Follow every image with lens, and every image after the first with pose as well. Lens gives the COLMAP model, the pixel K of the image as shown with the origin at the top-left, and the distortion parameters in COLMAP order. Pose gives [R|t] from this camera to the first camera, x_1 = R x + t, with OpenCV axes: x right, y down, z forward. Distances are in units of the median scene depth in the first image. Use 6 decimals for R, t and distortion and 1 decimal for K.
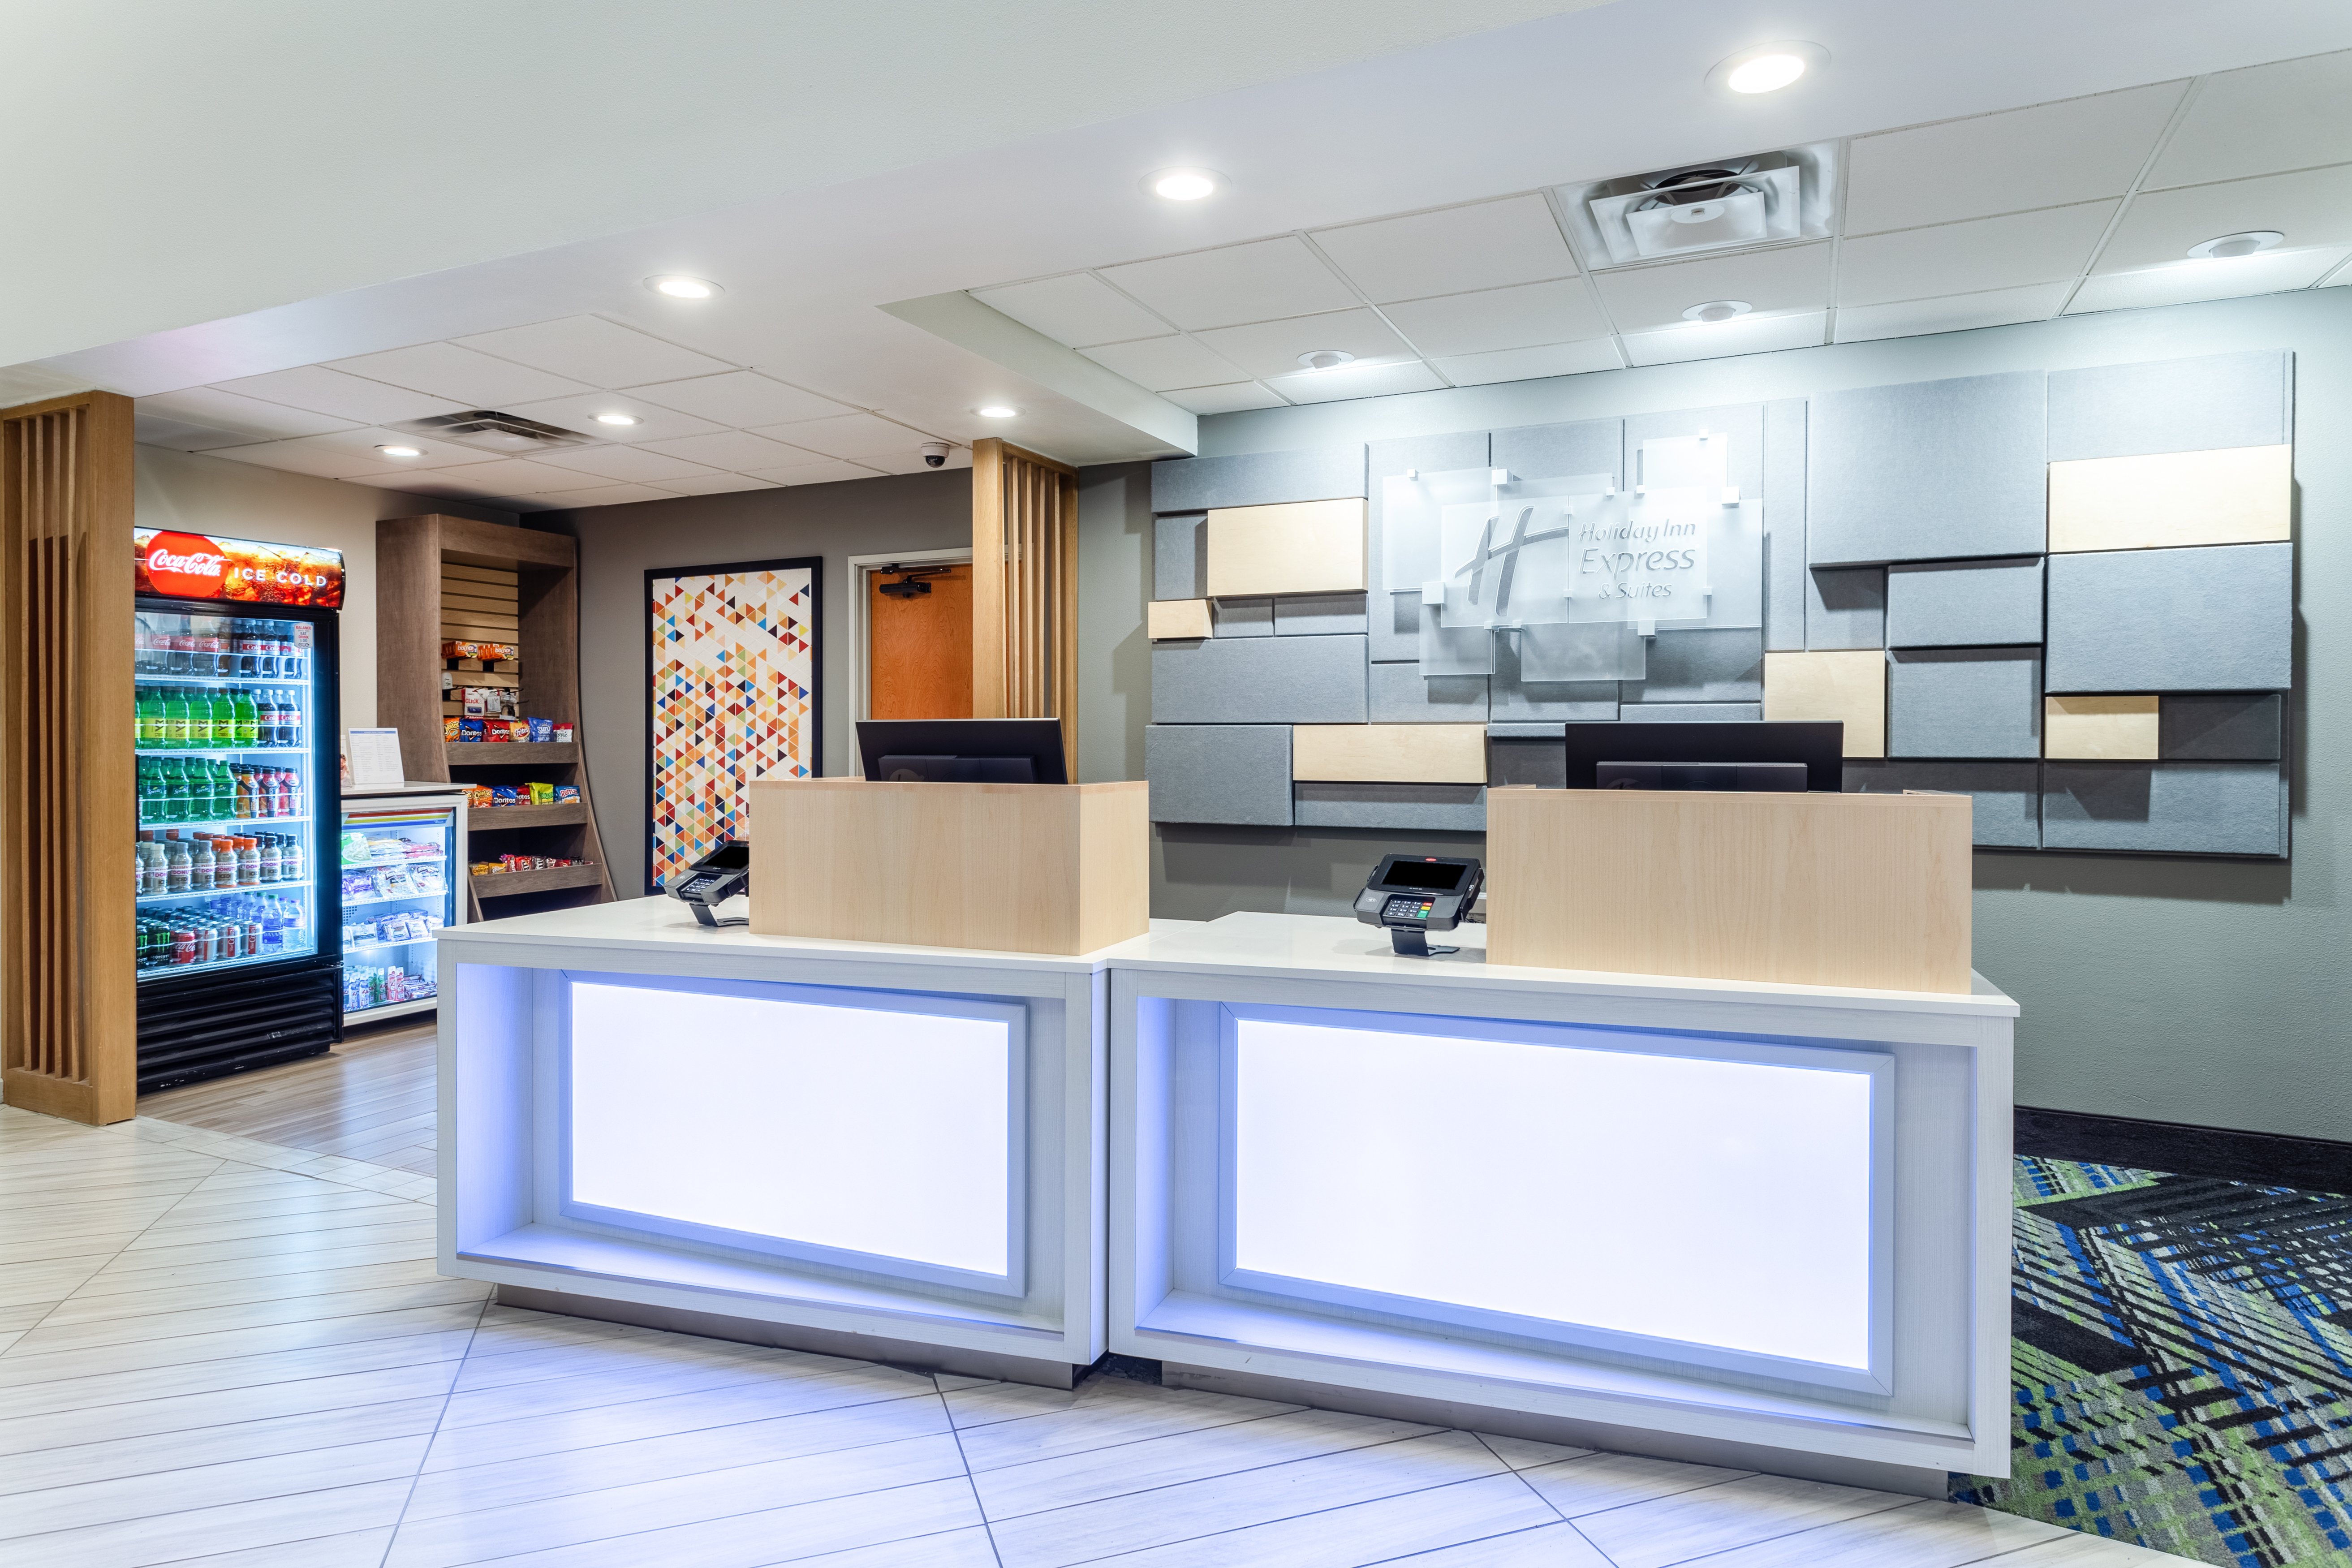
lens RADIAL K [[1371.2, 0, 1178.1], [0, 1371.2, 769.7], [0, 0, 1]] dist [-0.001257, -0.000333]
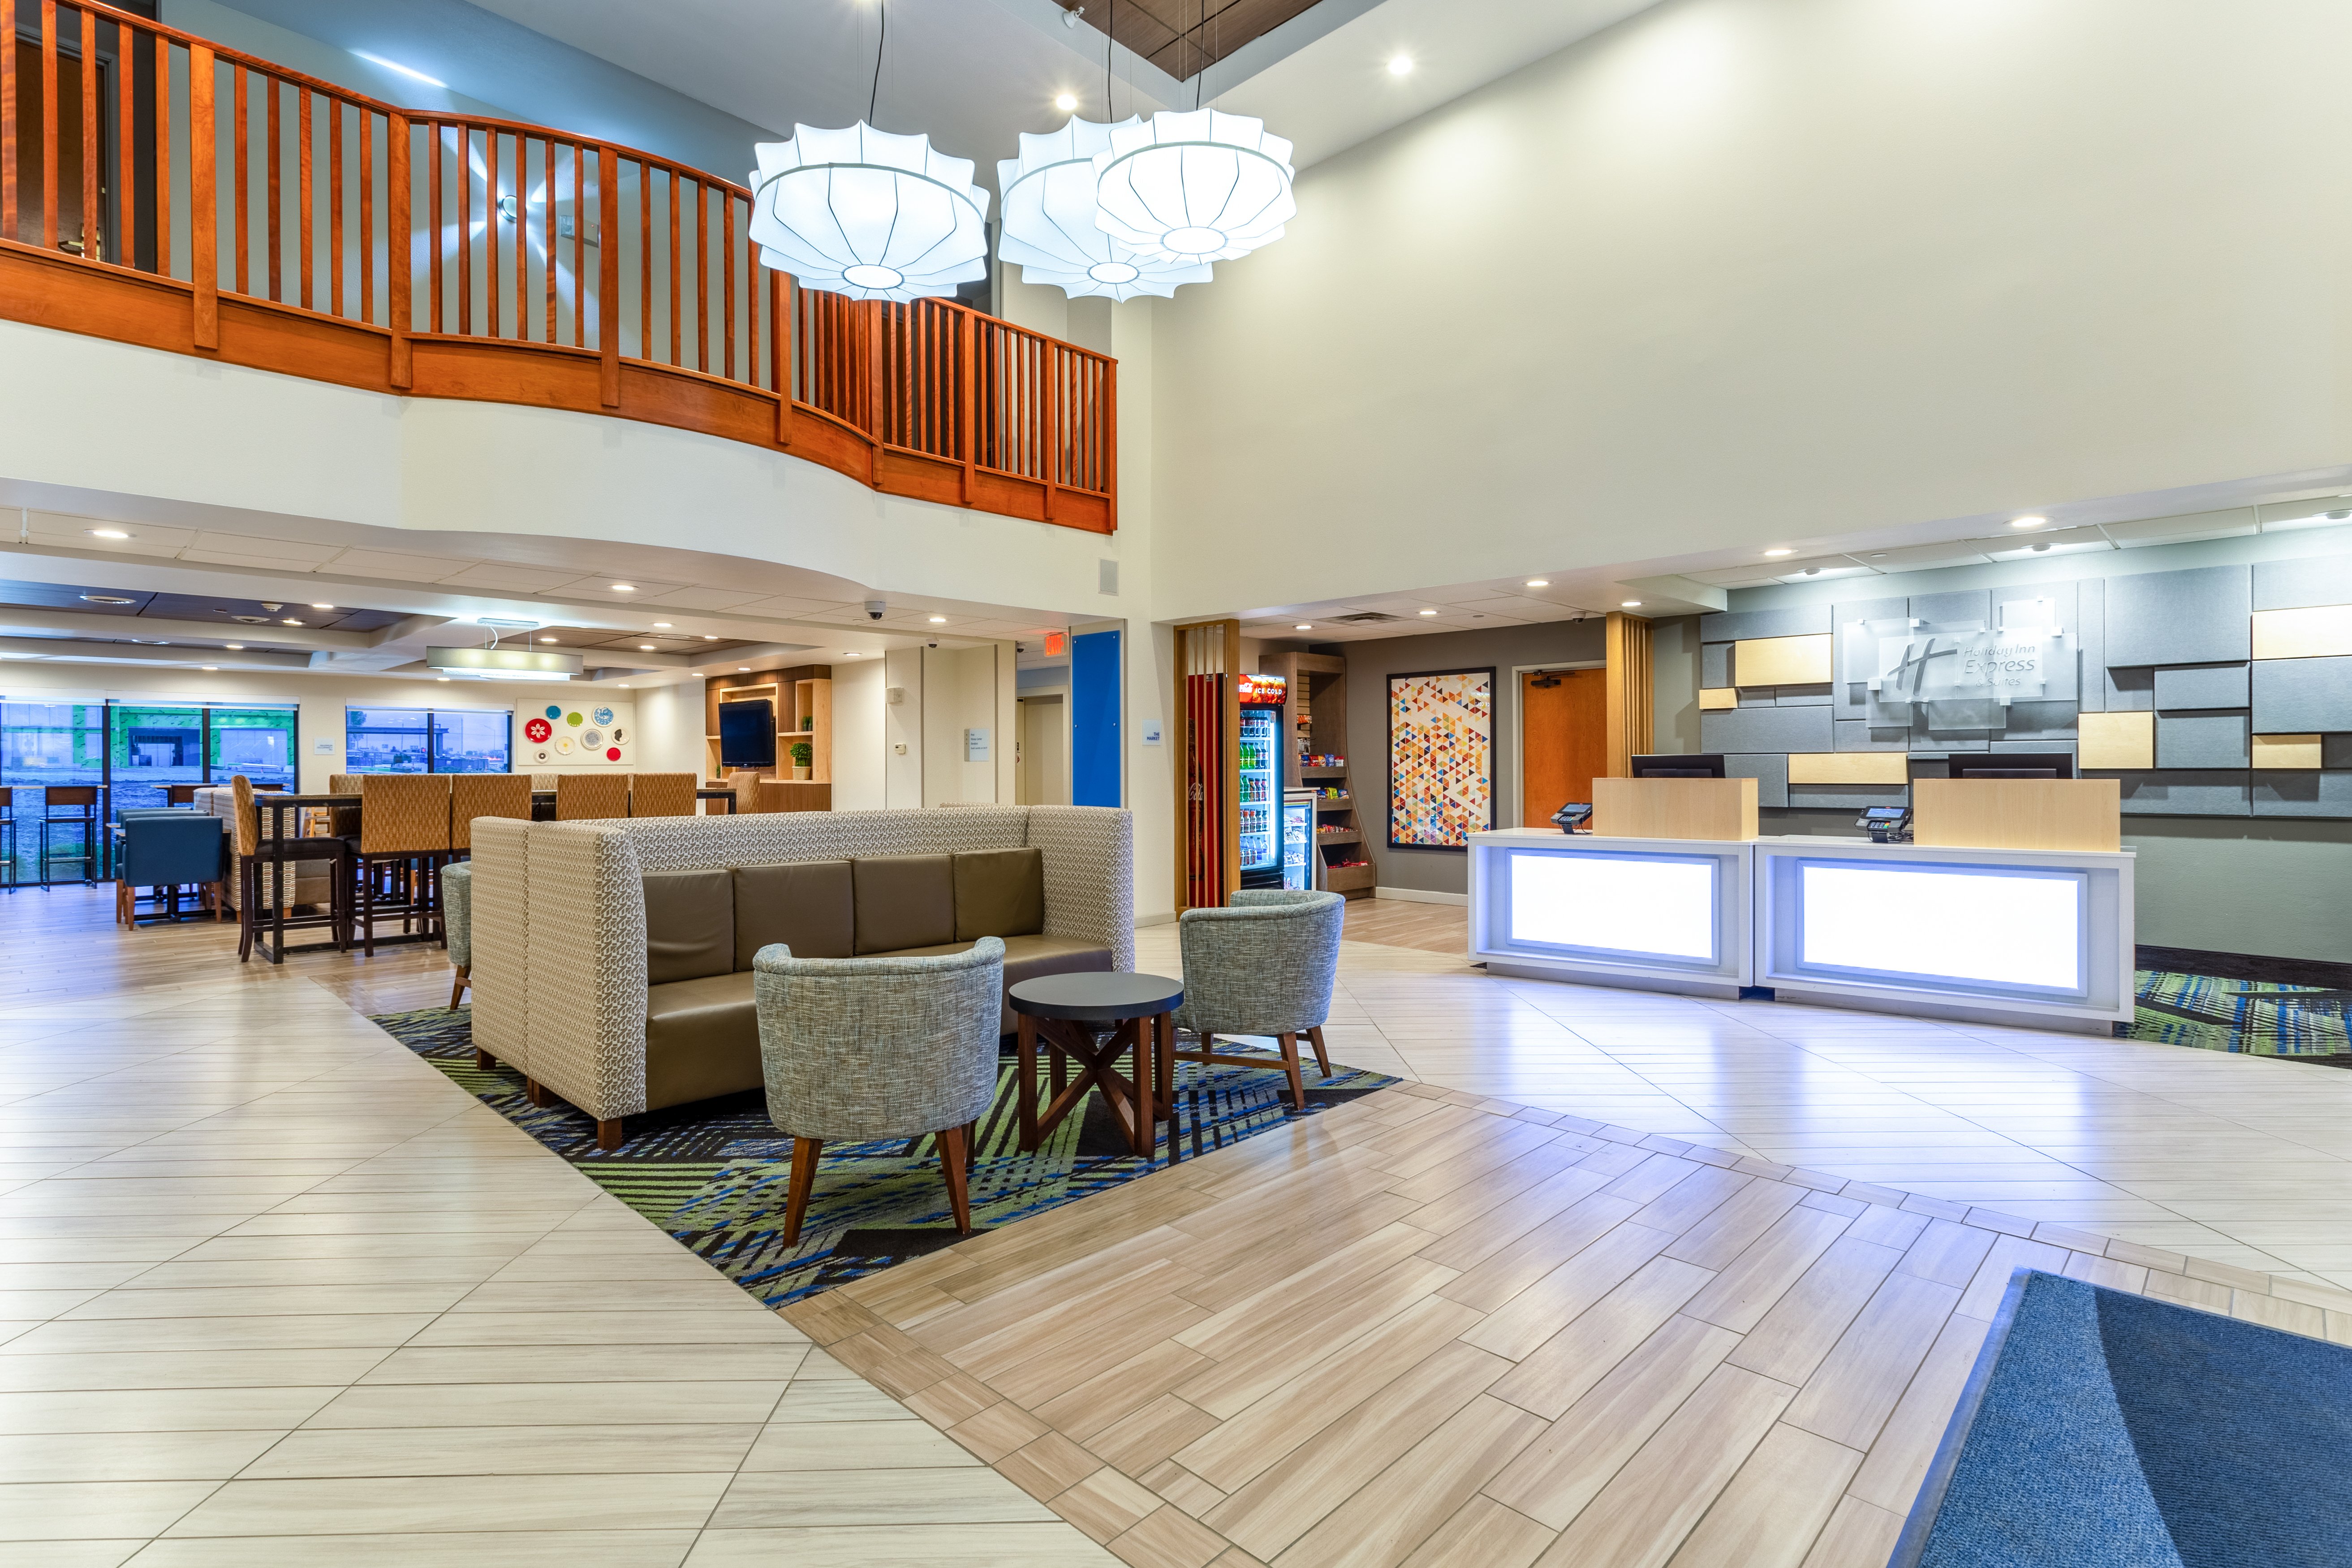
lens RADIAL K [[1141.1, 0, 1177.2], [0, 1141.1, 777.5], [0, 0, 1]] dist [0.003549, 0.000918]
pose [[0.943959, -0.003337, -0.330047, -0.206507], [-0.000455, 0.999935, -0.011412, 0.019668], [0.330063, 0.010923, 0.943896, -0.823257]]
